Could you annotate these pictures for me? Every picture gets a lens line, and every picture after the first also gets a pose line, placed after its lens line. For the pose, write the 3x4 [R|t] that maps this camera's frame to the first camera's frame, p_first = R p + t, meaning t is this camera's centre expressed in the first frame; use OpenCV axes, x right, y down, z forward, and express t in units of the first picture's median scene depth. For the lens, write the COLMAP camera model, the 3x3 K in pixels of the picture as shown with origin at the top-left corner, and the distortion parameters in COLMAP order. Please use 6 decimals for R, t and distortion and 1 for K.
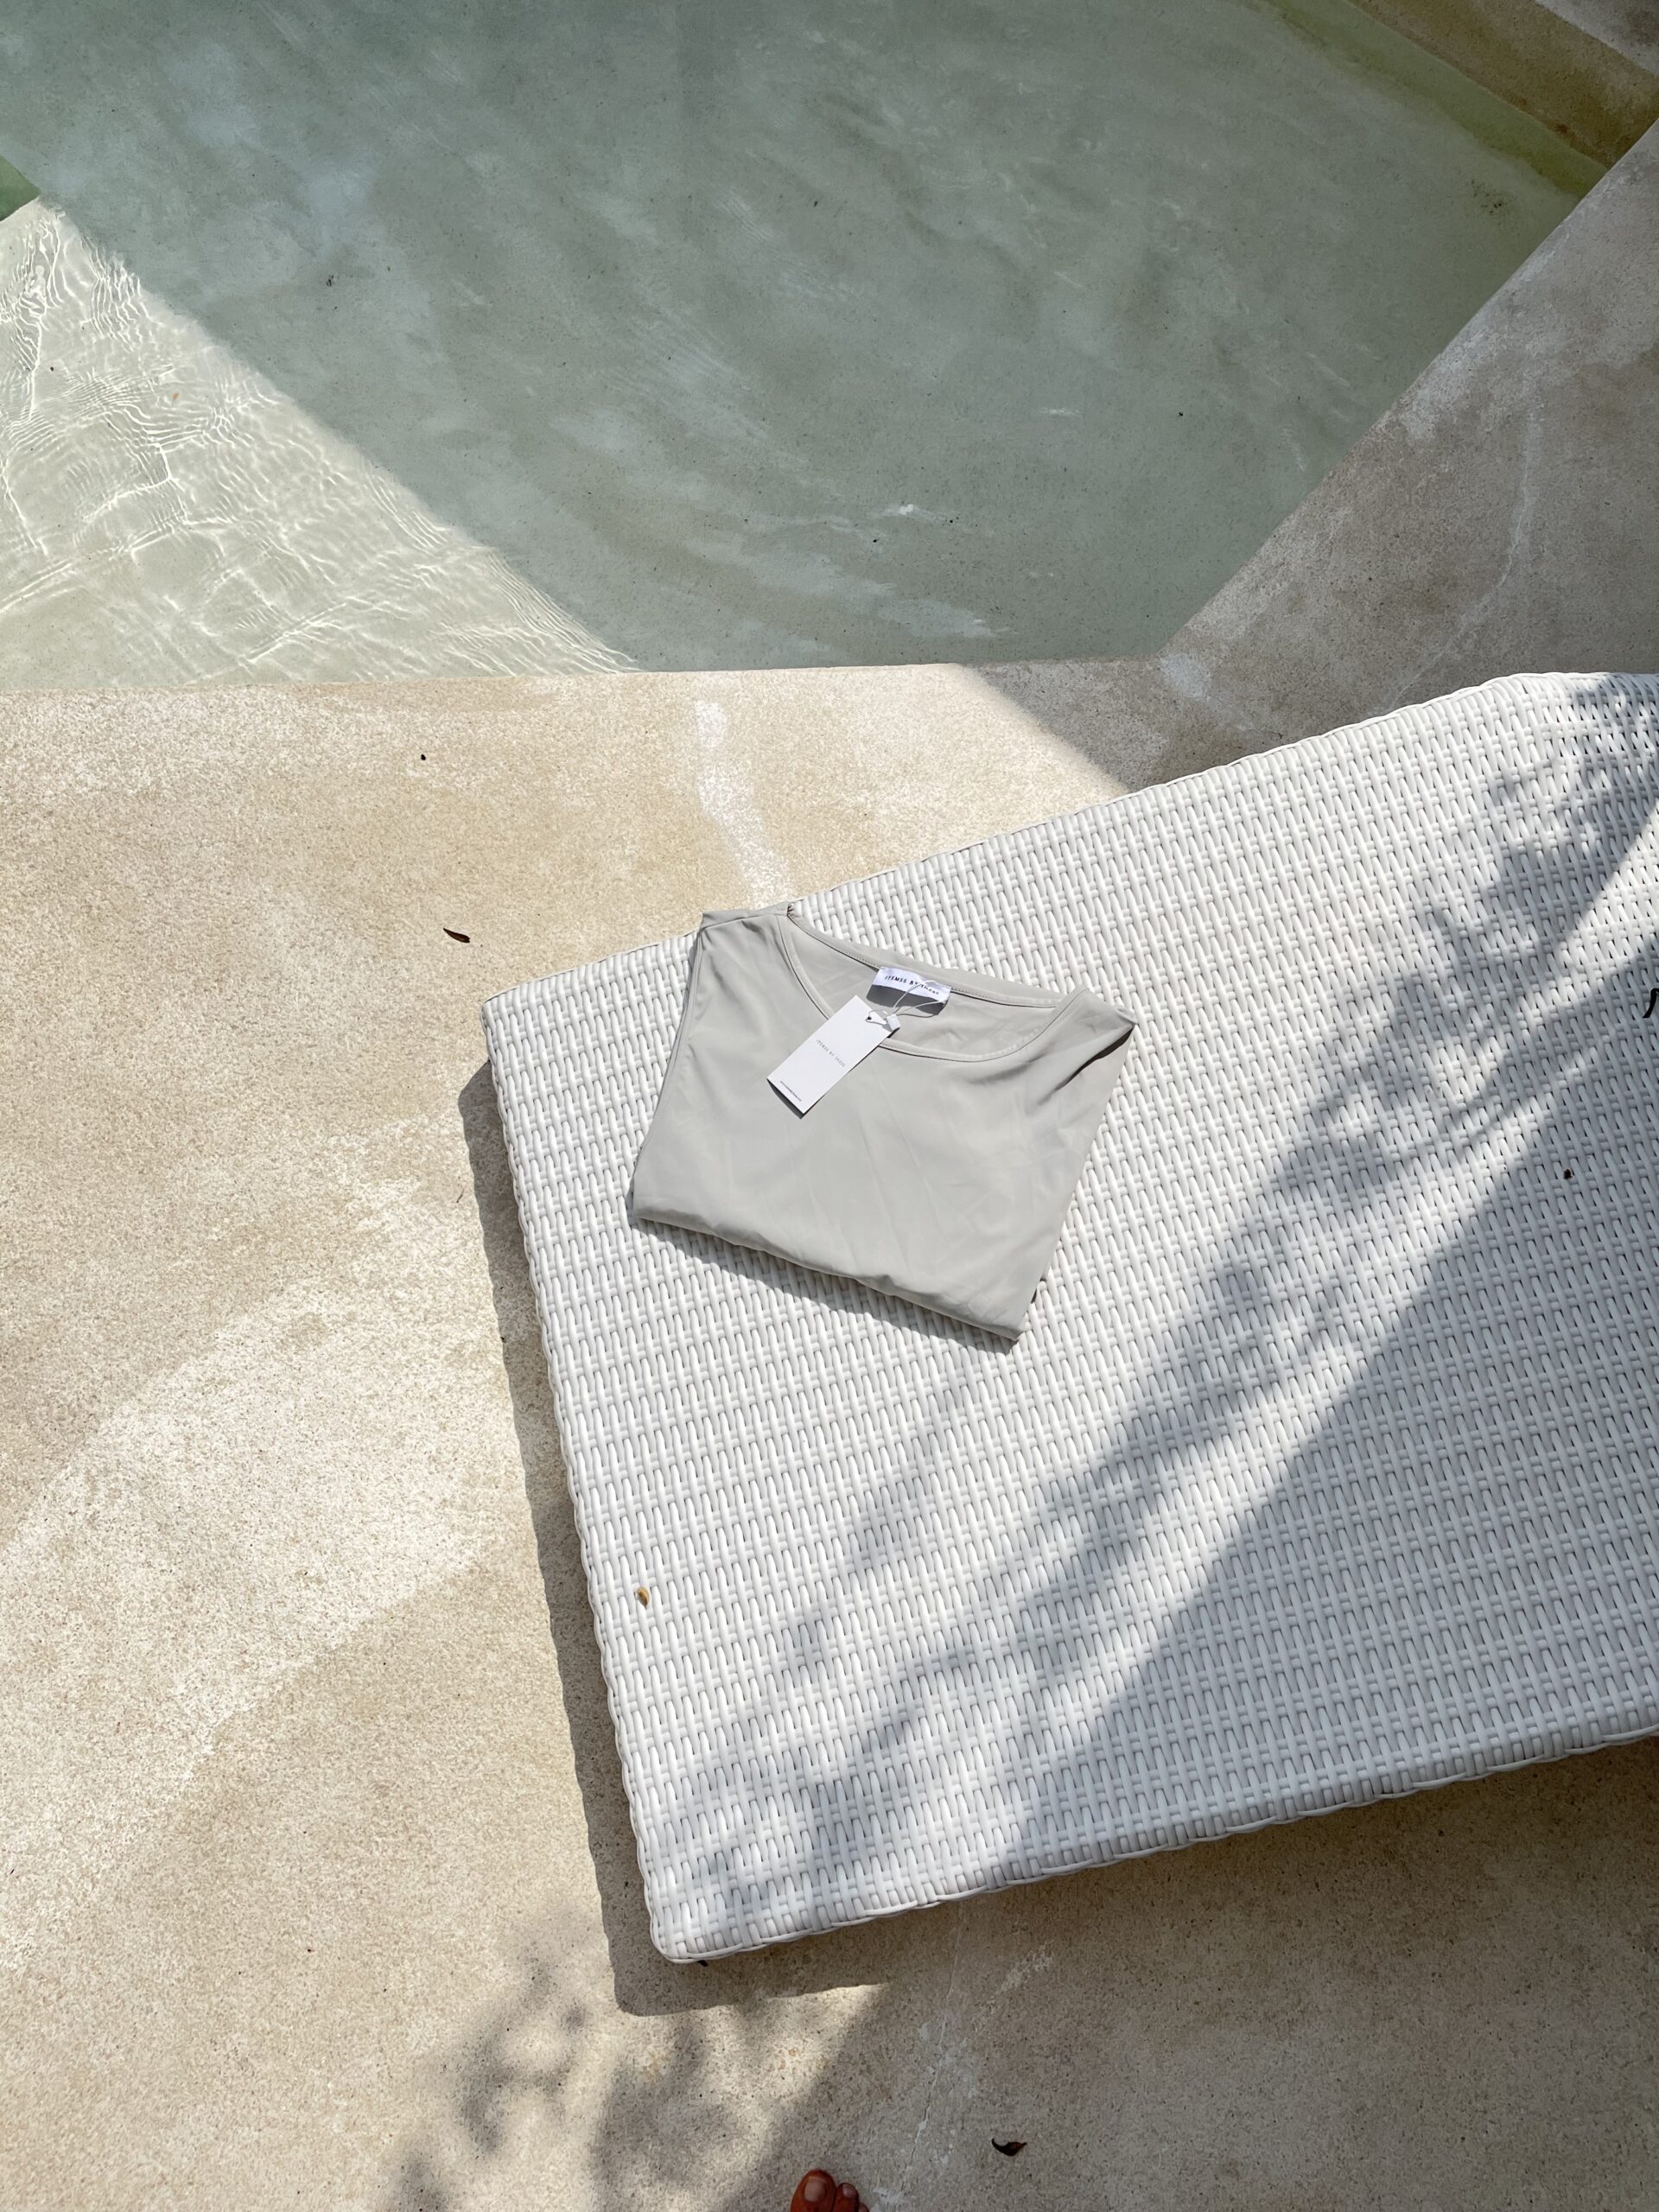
lens RADIAL K [[1747.8, 0, 839.7], [0, 1747.8, 1055.7], [0, 0, 1]] dist [0.038044, -0.075194]
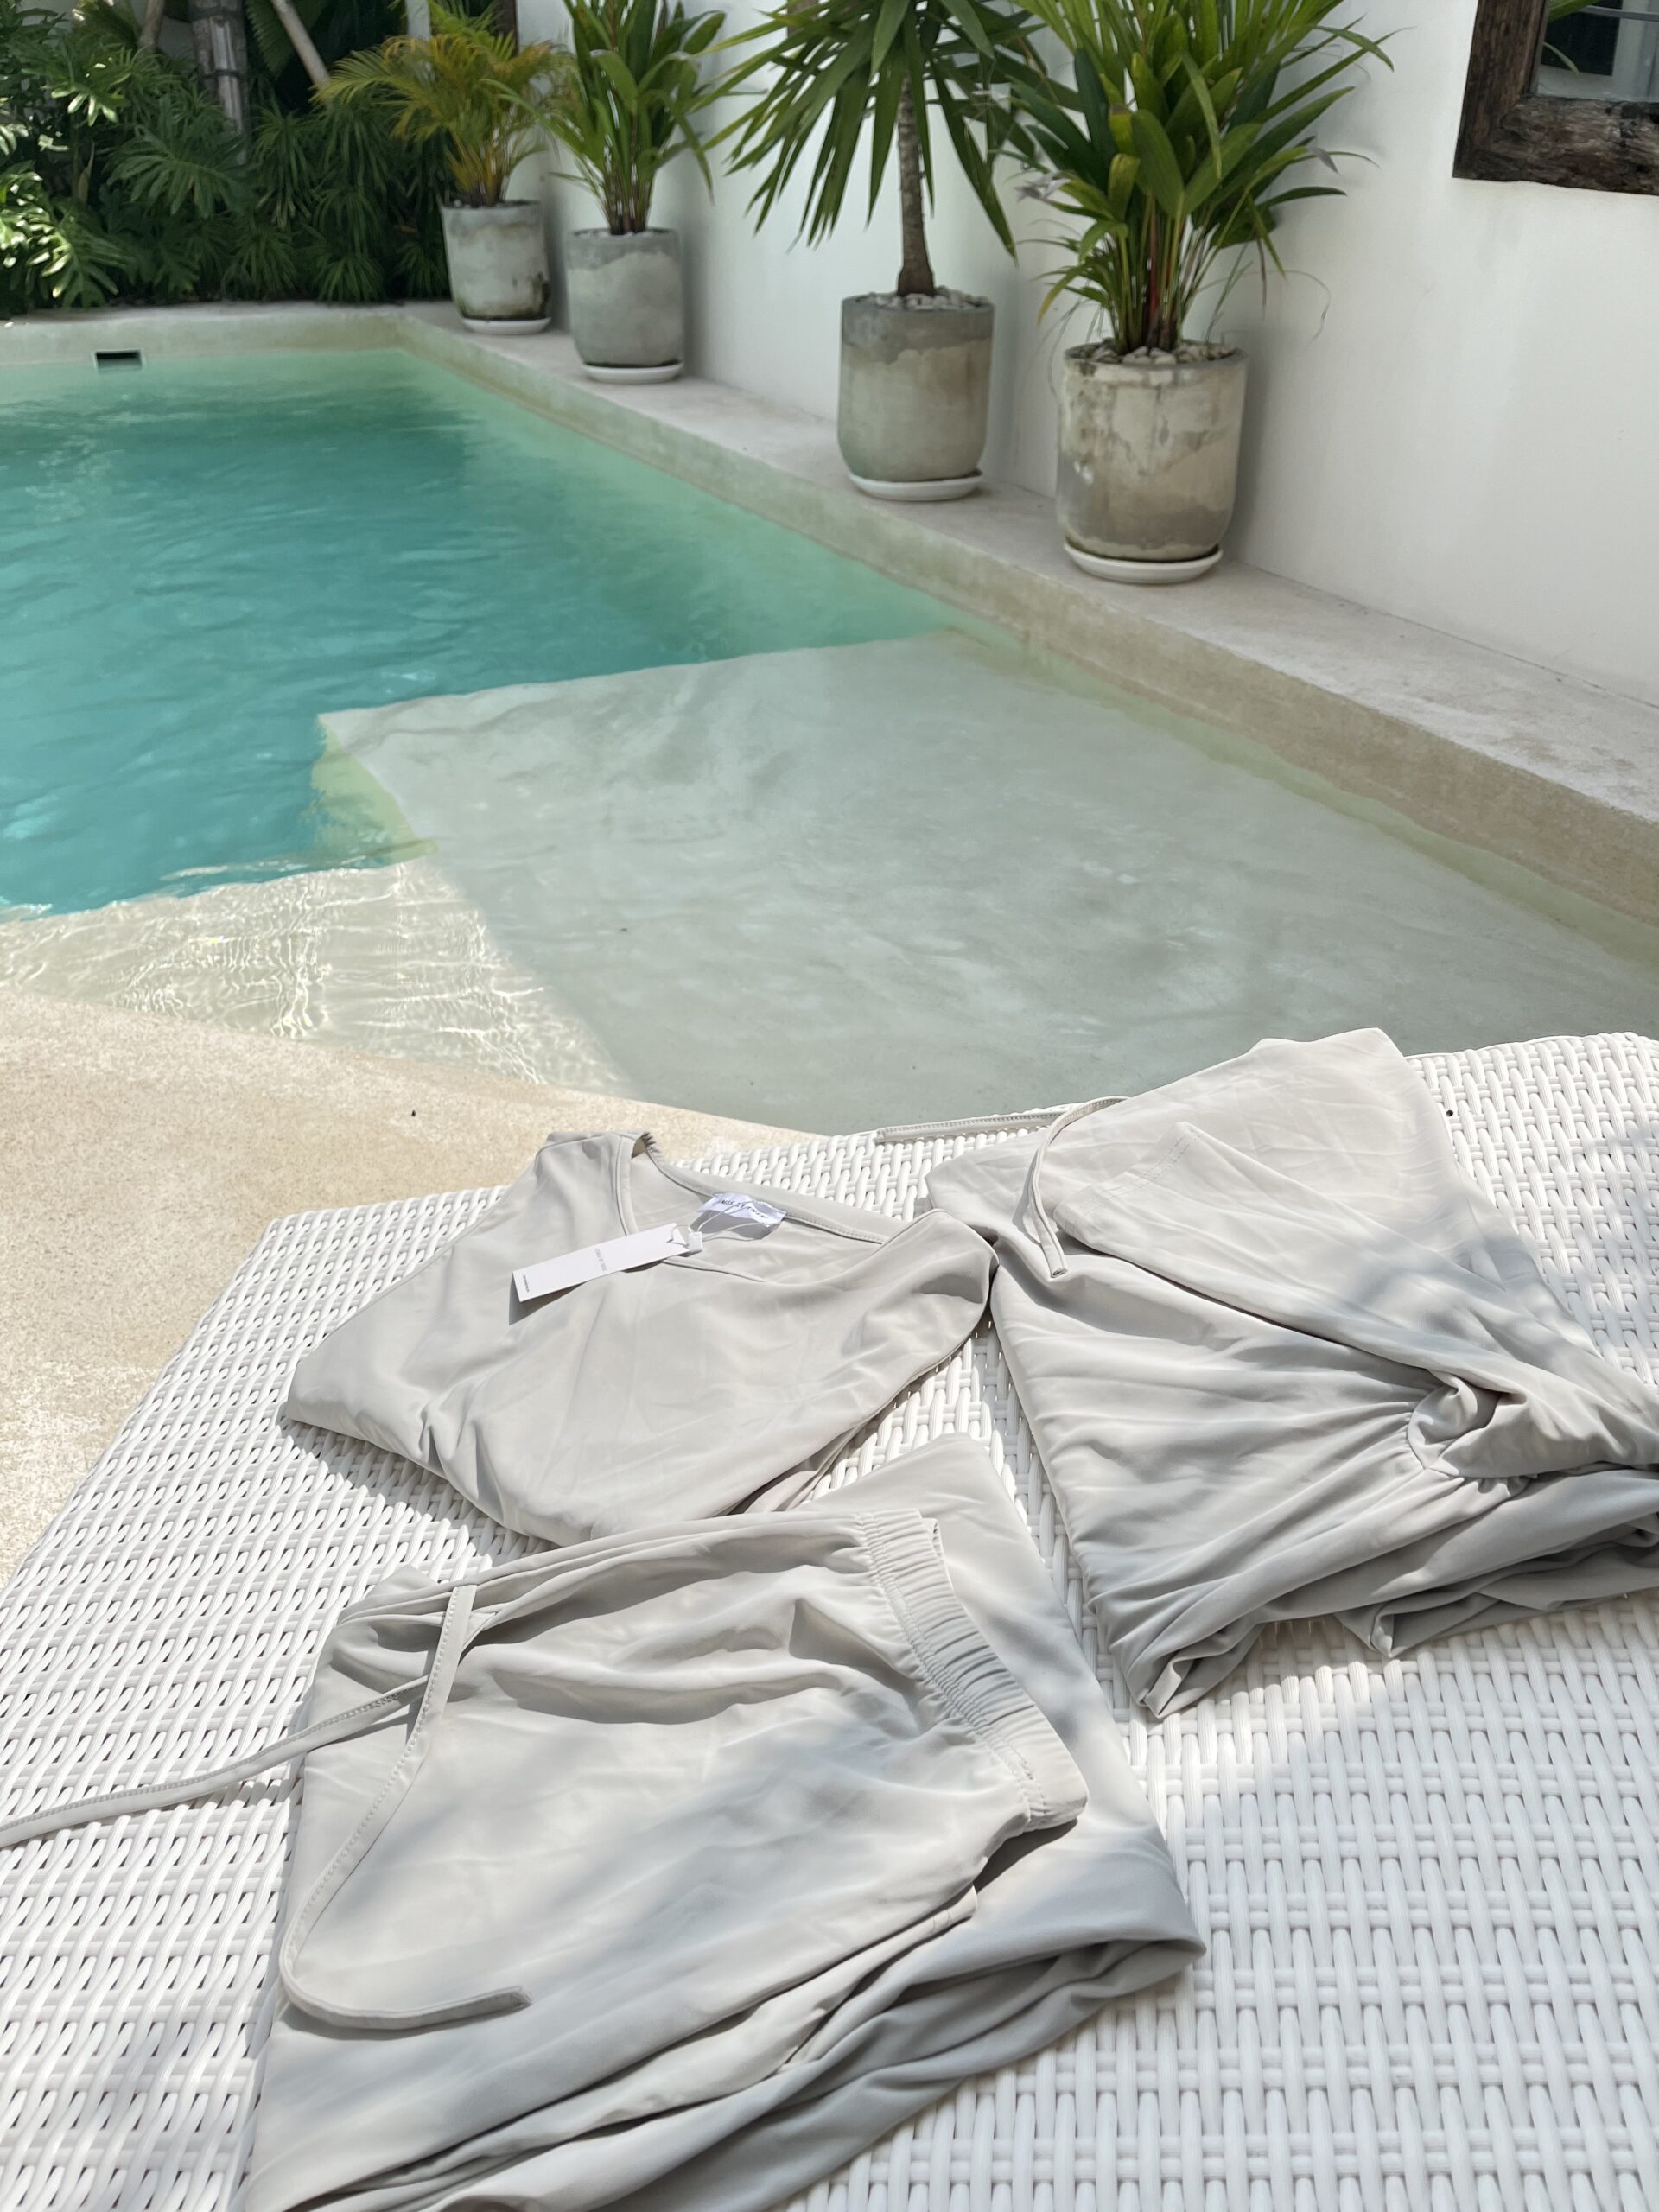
lens RADIAL K [[1699.9, 0, 862.8], [0, 1699.9, 1118.8], [0, 0, 1]] dist [0.019316, -0.005104]
pose [[0.934013, 0.149090, -0.324640, 0.306545], [-0.324144, 0.735683, -0.594728, 0.321284], [0.150164, 0.660714, 0.735464, 0.424259]]
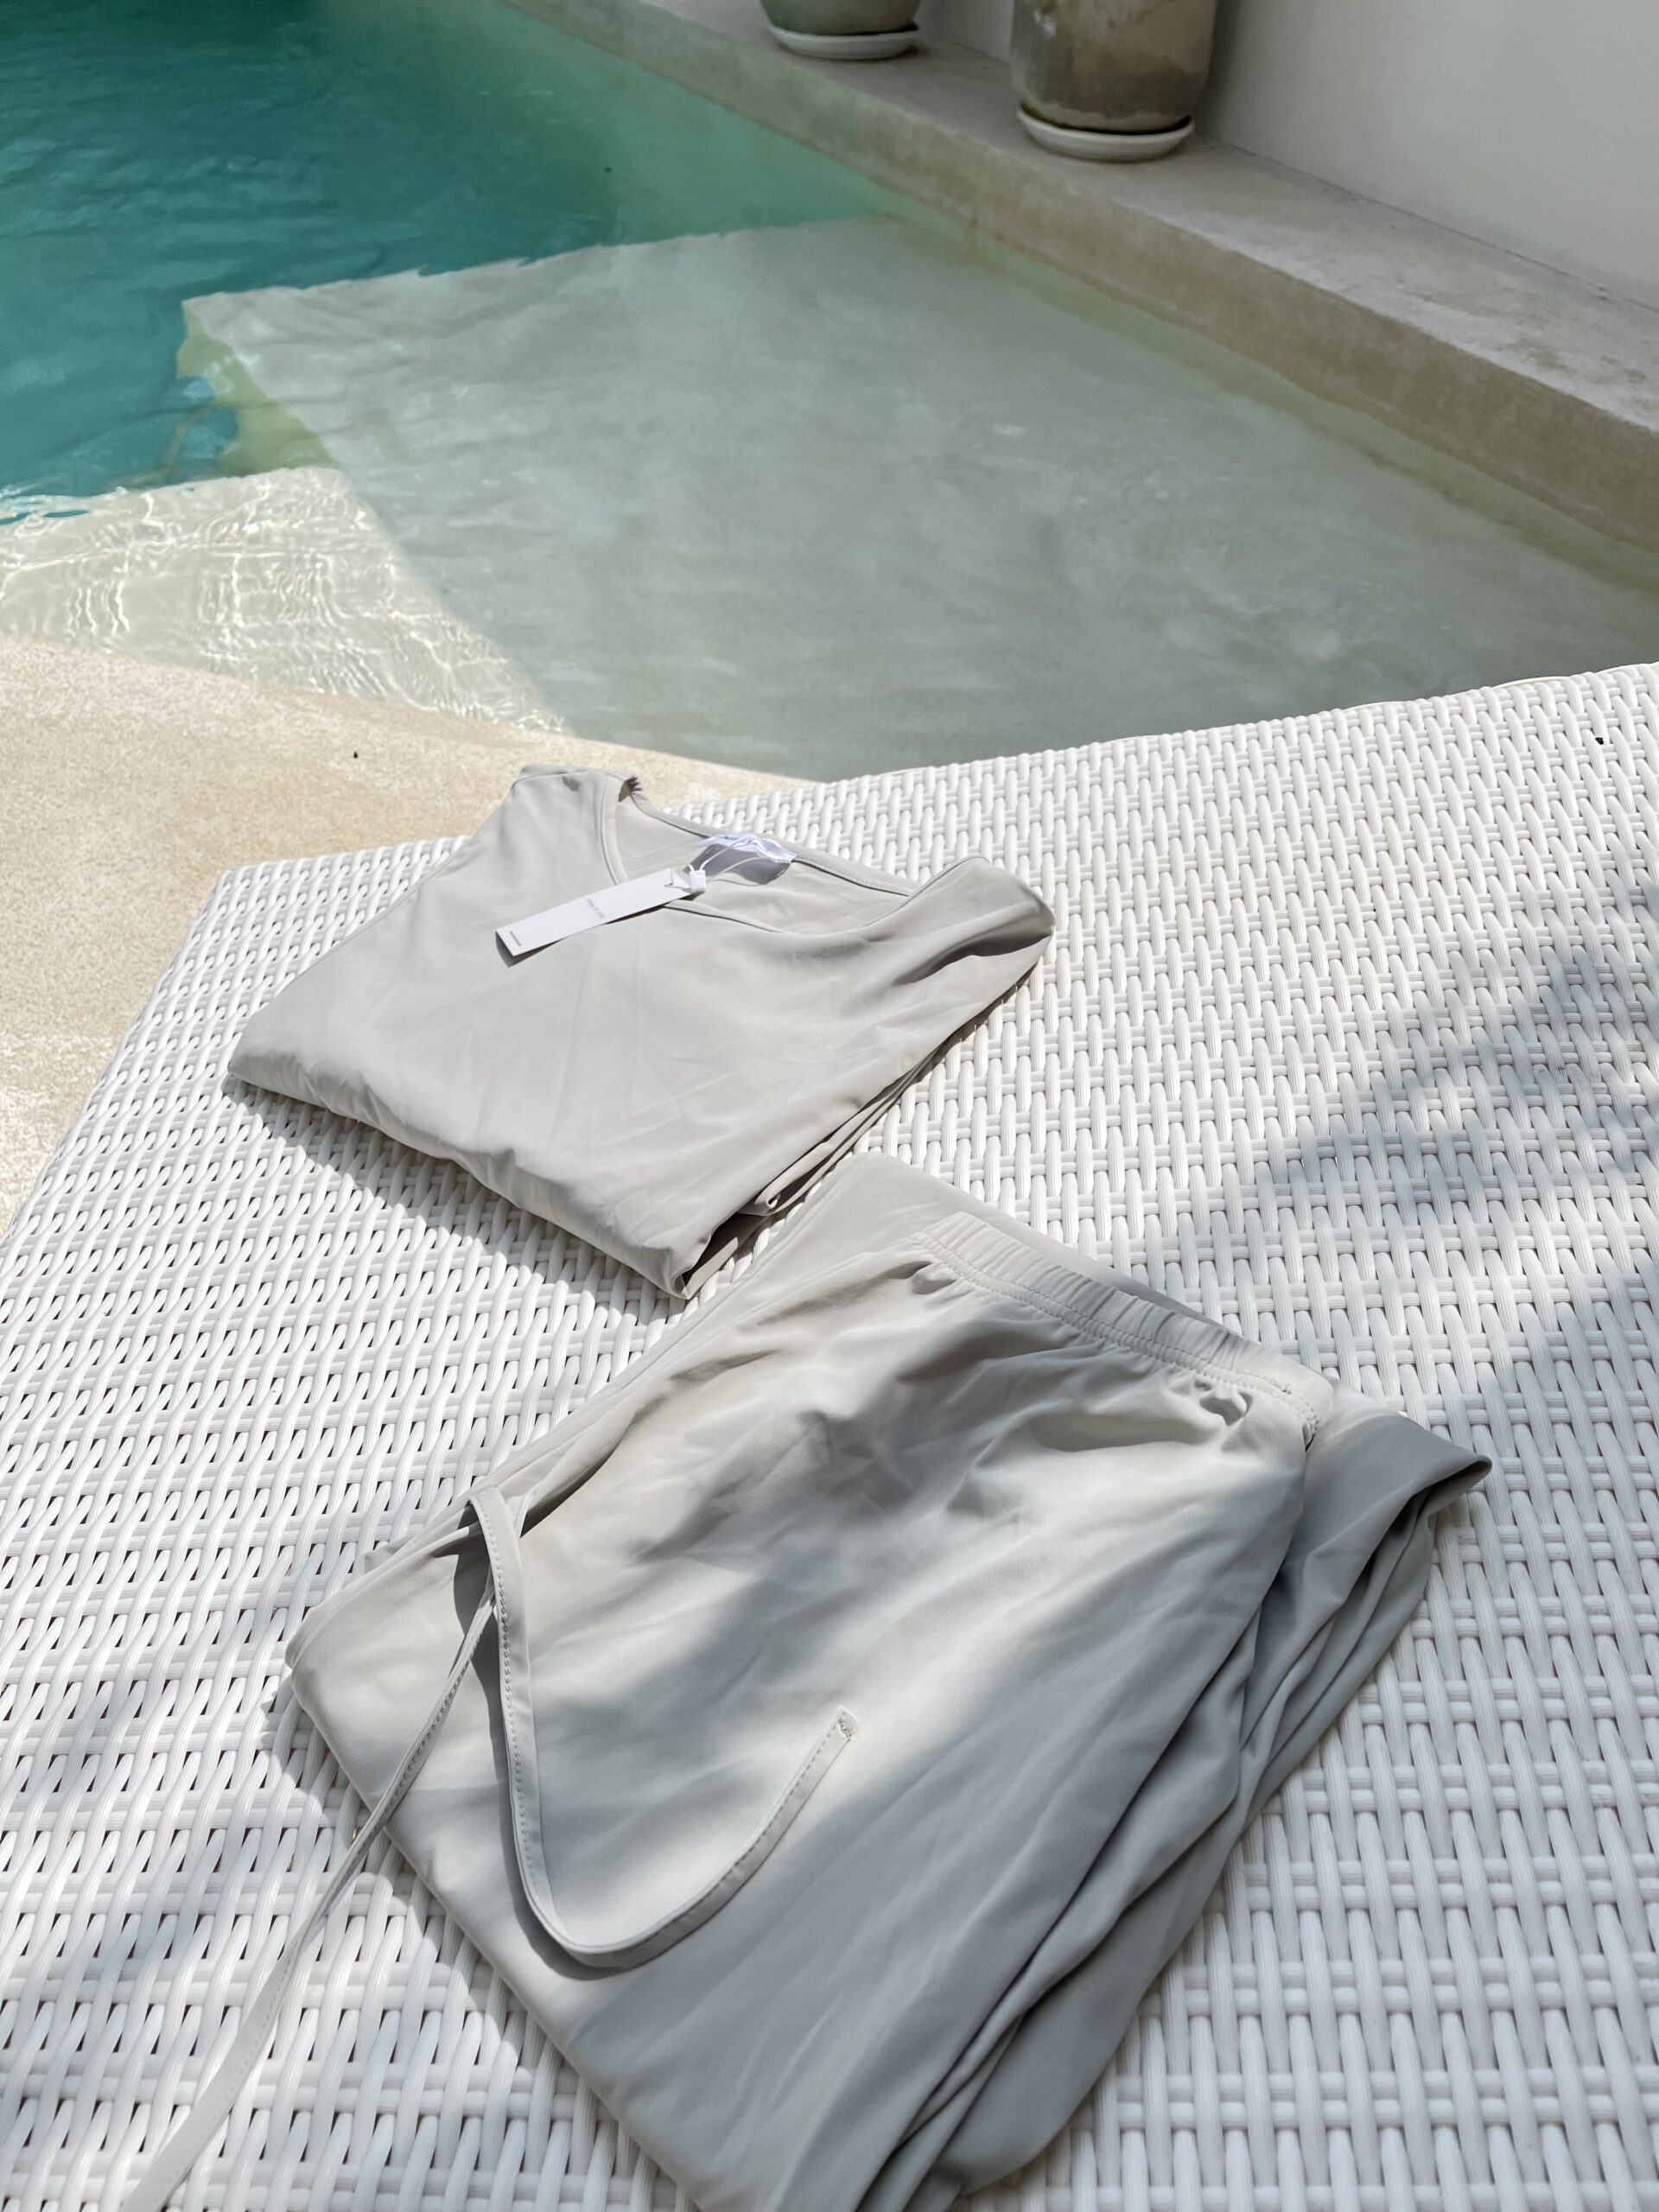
lens RADIAL K [[1684.4, 0, 827.3], [0, 1684.4, 1114.0], [0, 0, 1]] dist [0.056492, -0.092784]
pose [[0.948225, 0.200615, -0.246218, 0.230922], [-0.295813, 0.840052, -0.454760, 0.303997], [0.115605, 0.504050, 0.855903, 0.474145]]
